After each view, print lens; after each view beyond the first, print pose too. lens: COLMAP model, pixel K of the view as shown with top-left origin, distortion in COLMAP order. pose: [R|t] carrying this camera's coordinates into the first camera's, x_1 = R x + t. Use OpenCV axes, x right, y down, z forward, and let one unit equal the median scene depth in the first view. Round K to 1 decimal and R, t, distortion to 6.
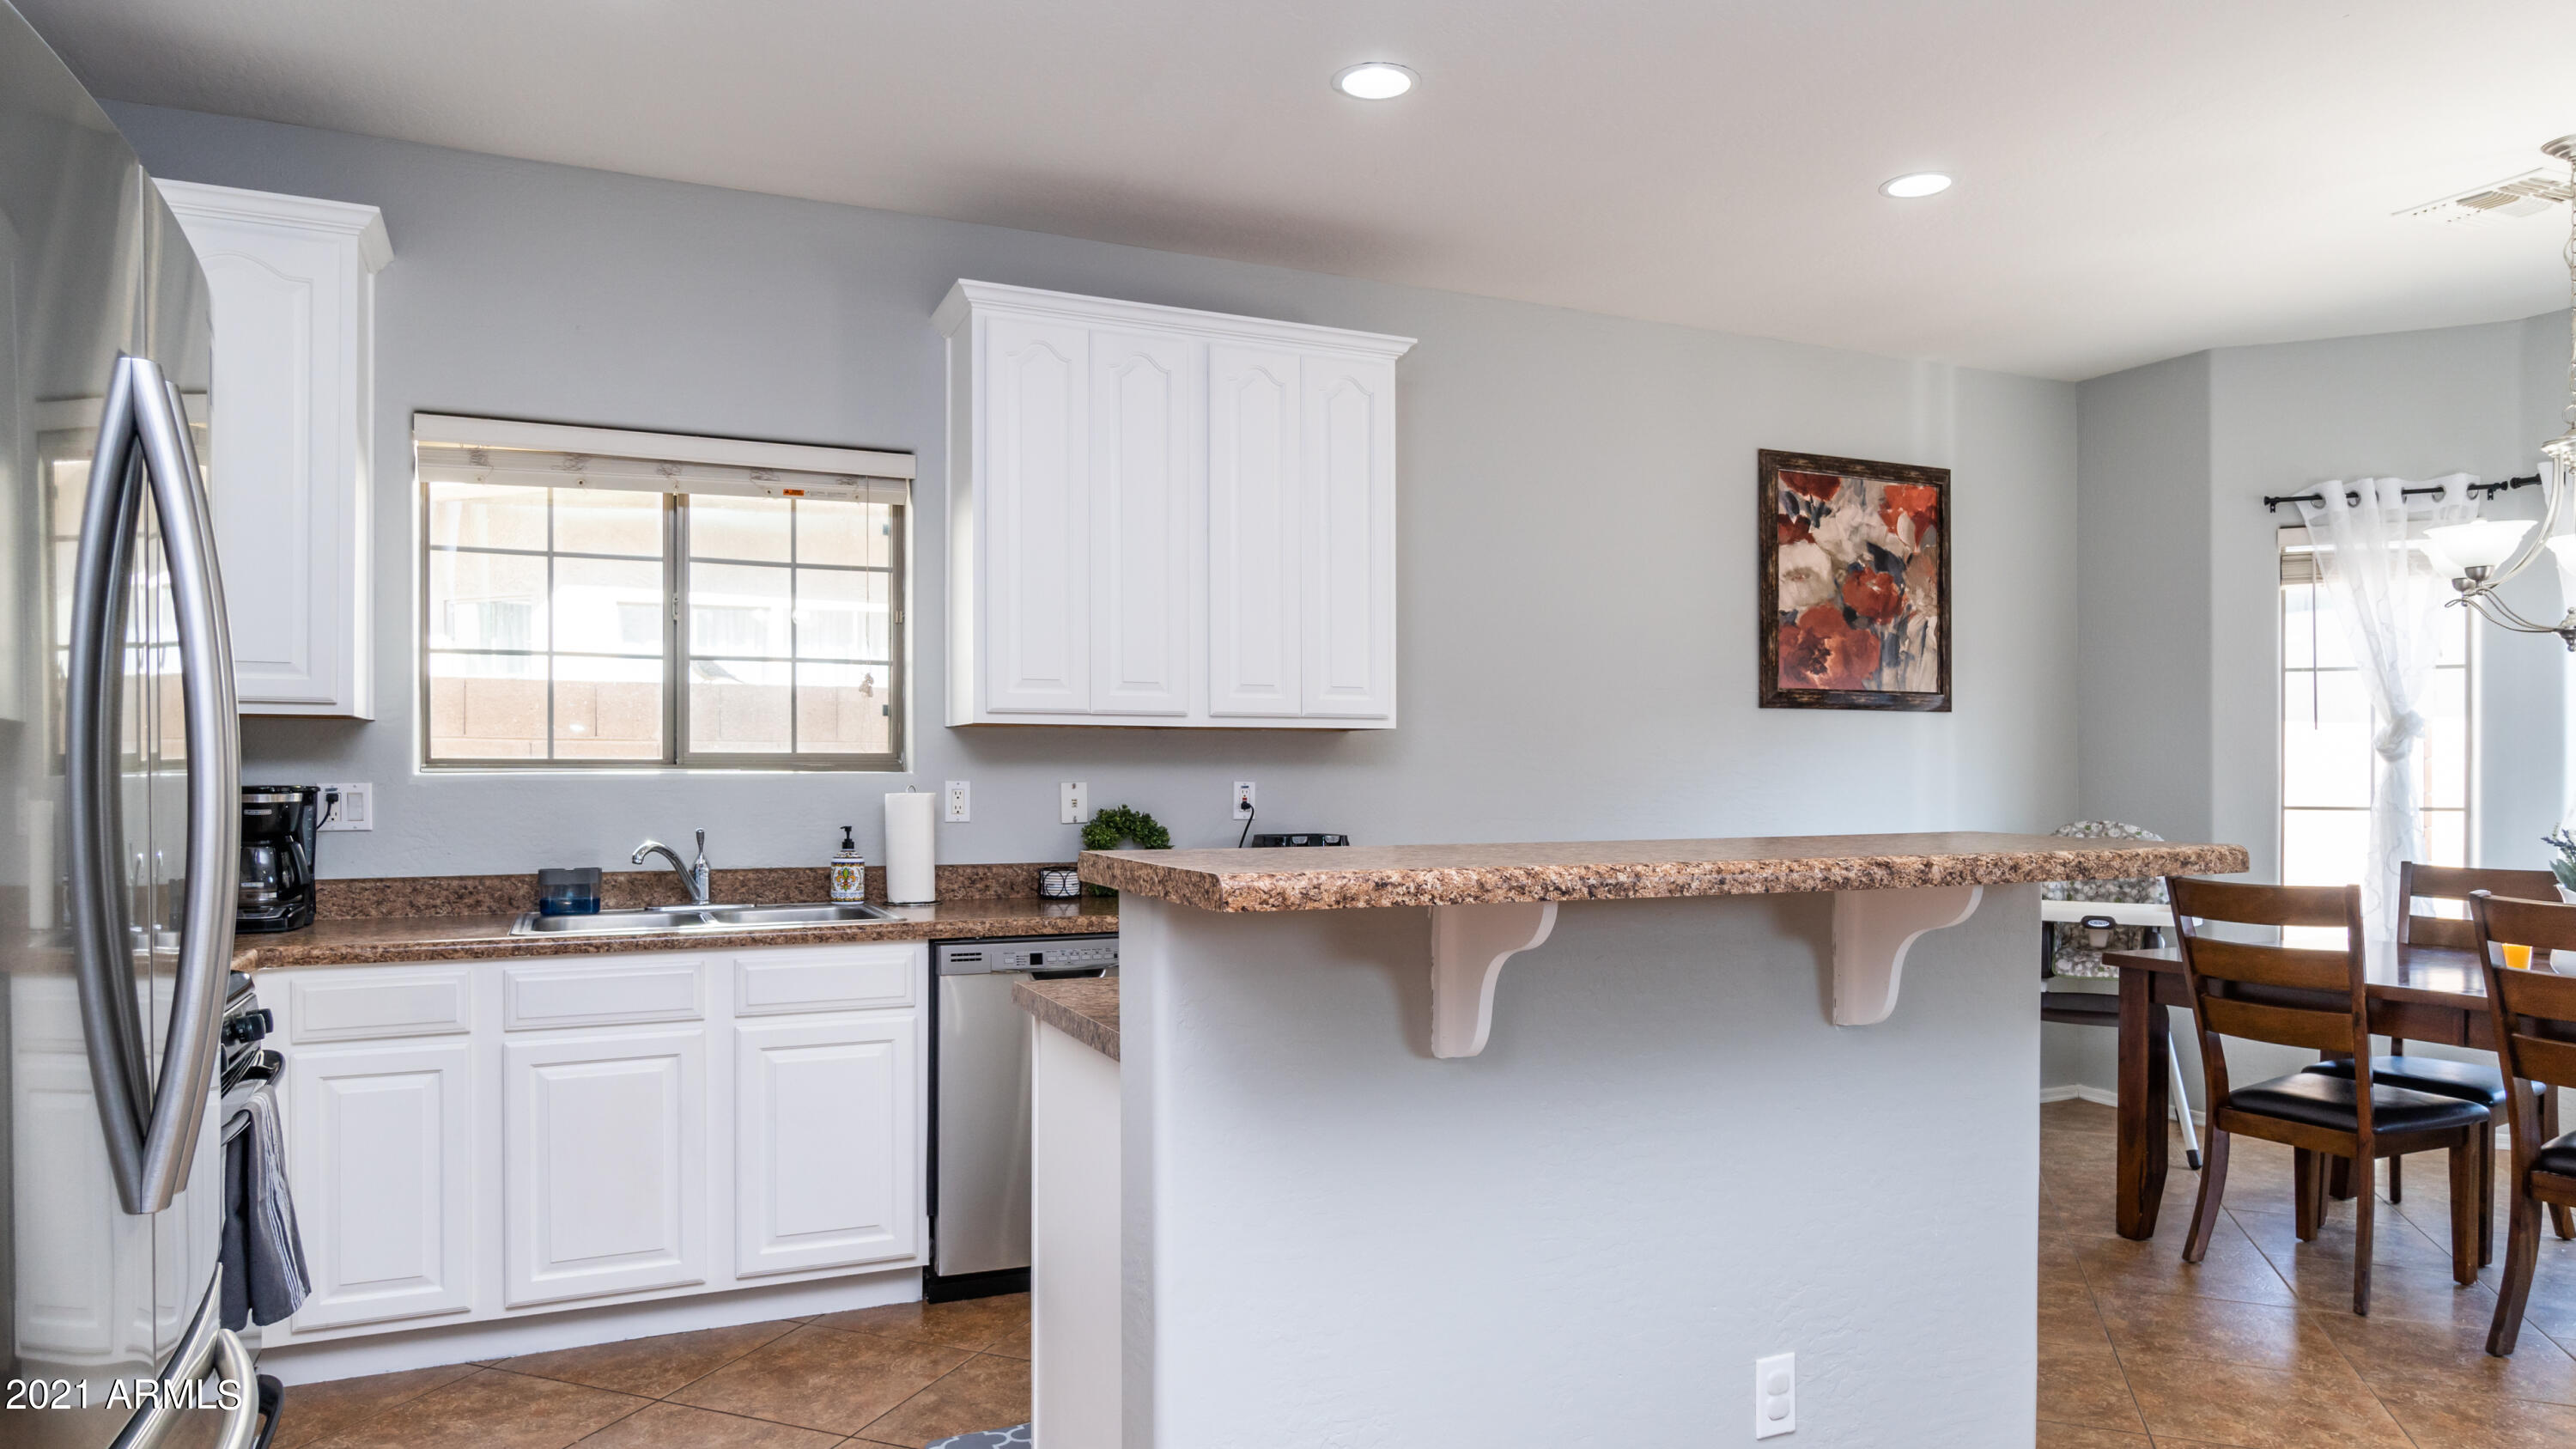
lens RADIAL K [[1597.1, 0, 1262.6], [0, 1597.1, 779.2], [0, 0, 1]] dist [0.003161, 0.004895]
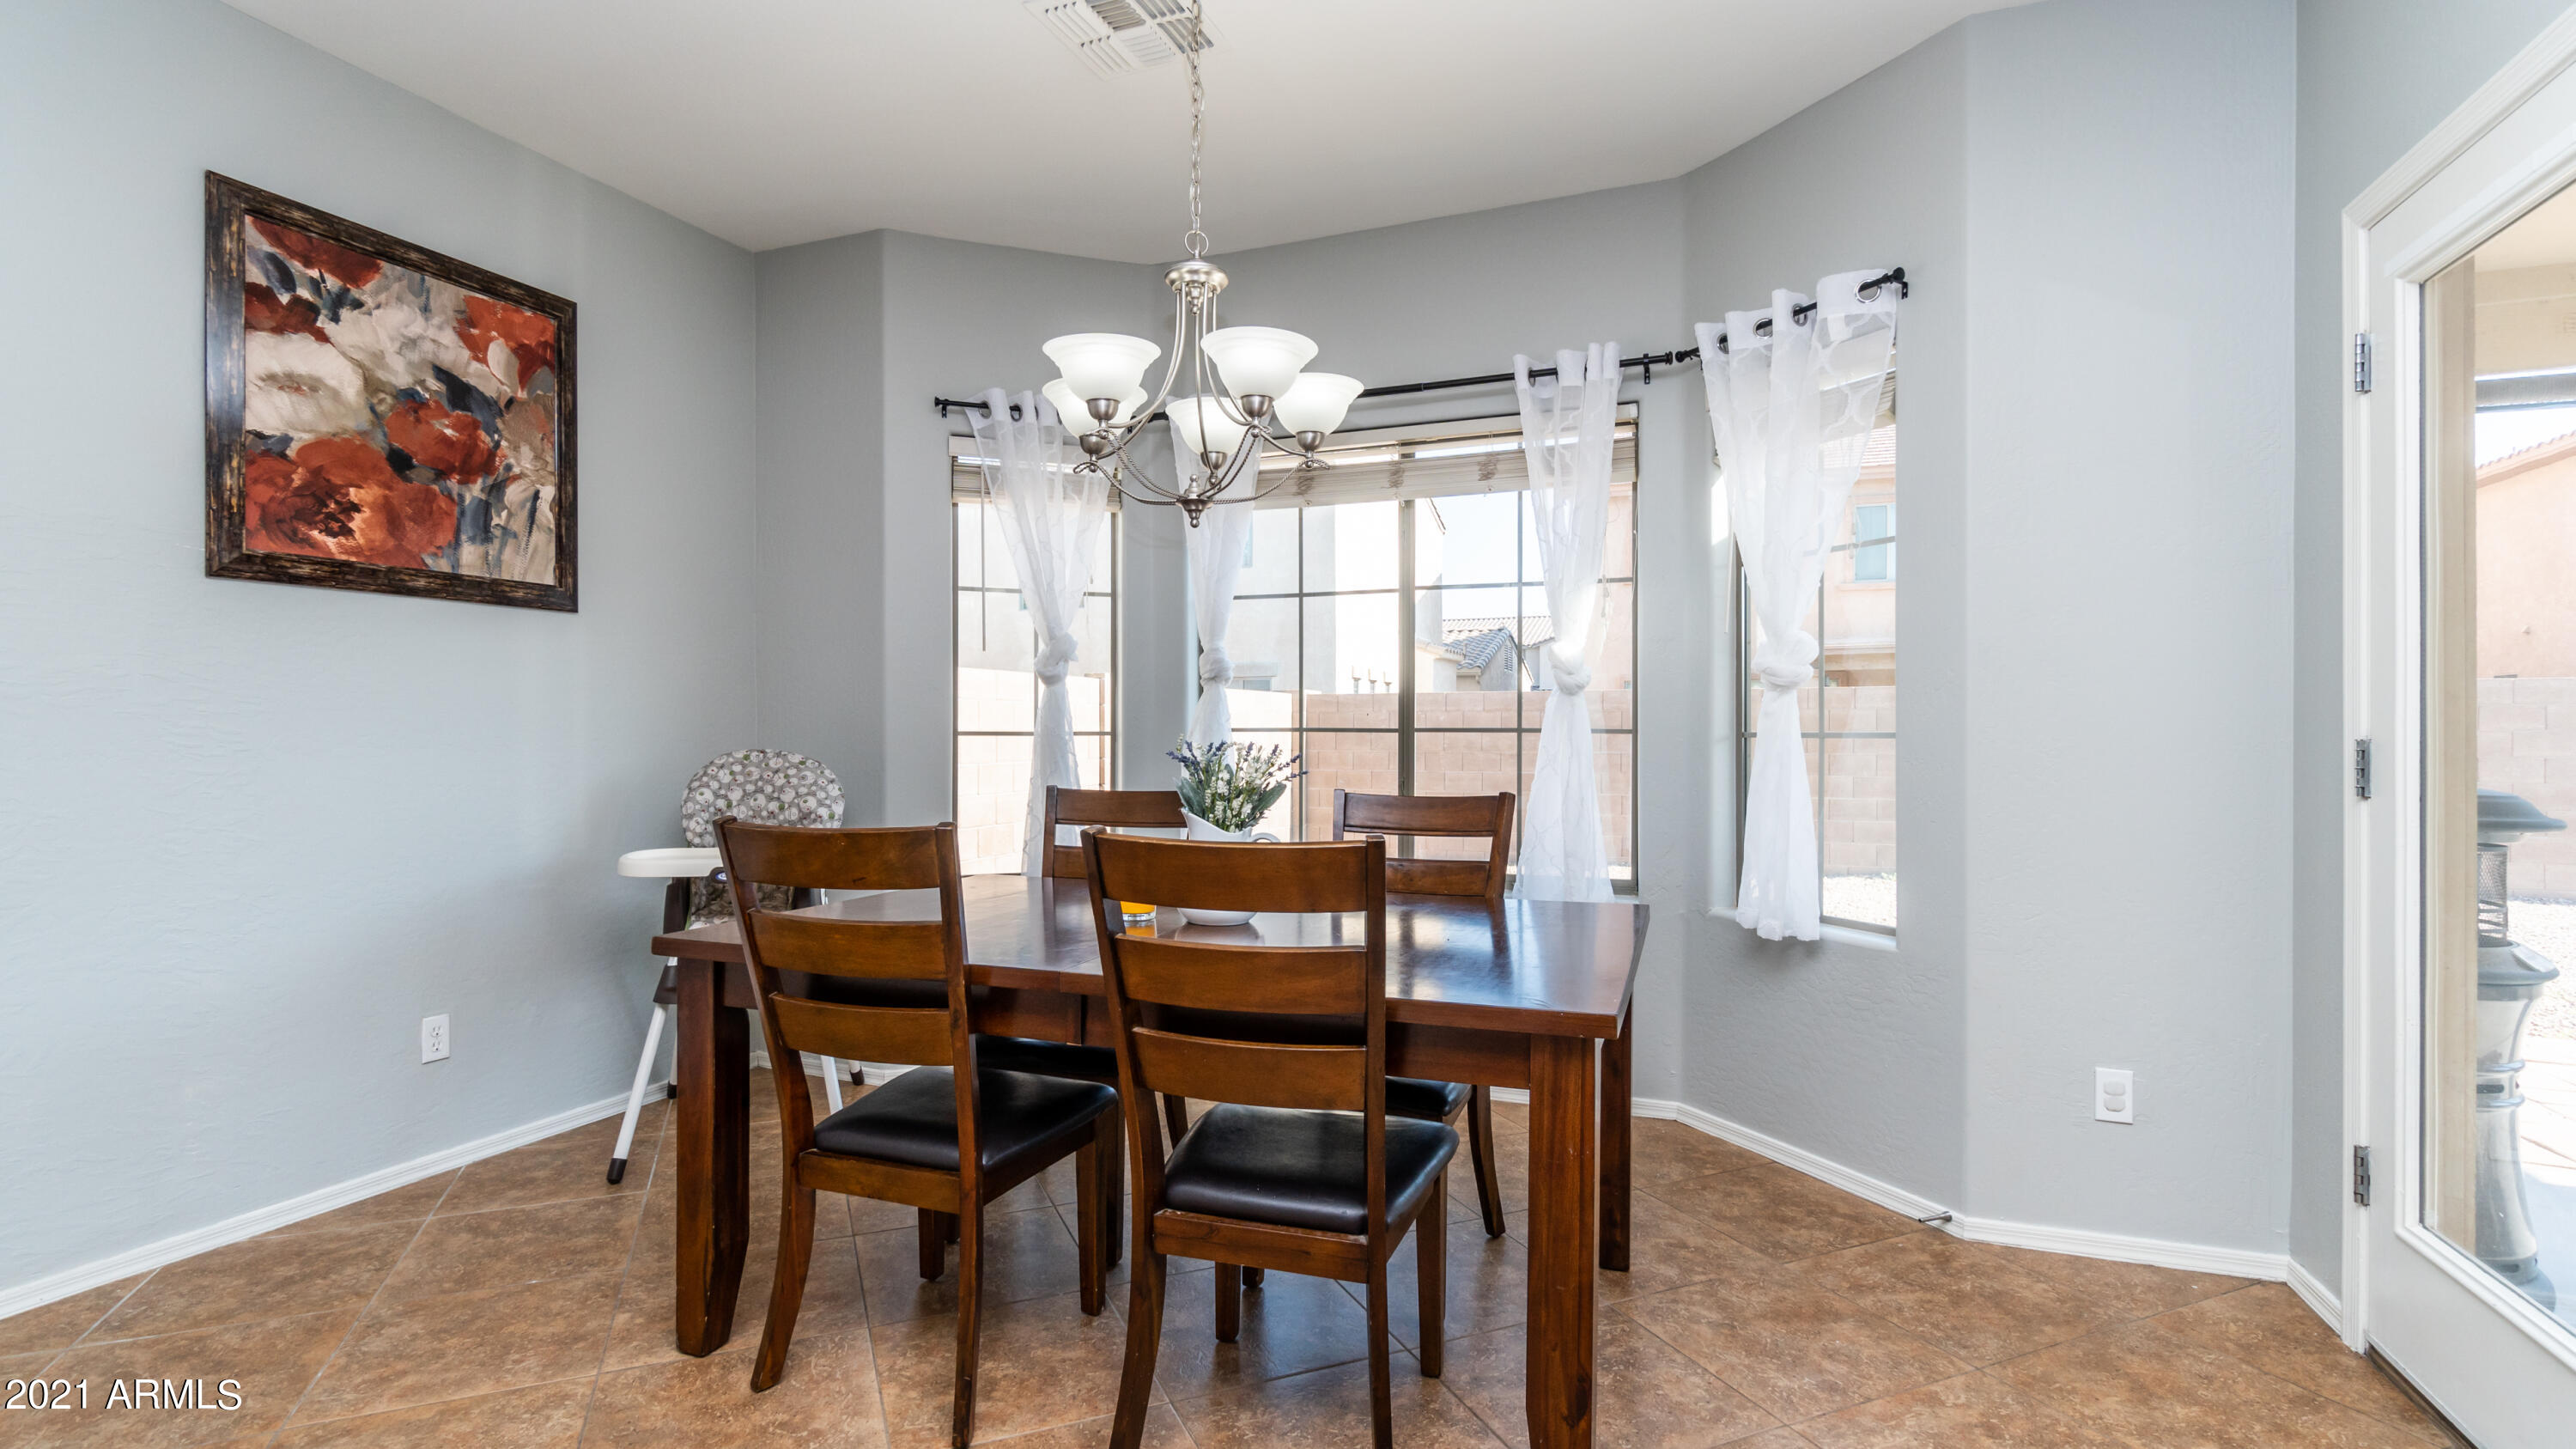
lens RADIAL K [[1205.7, 0, 1291.1], [0, 1205.7, 742.1], [0, 0, 1]] dist [-0.002225, 0.000923]
pose [[0.716419, -0.006664, 0.697638, 0.281240], [0.002314, 0.999972, 0.007176, 0.018427], [-0.697666, -0.003527, 0.716414, 0.349682]]
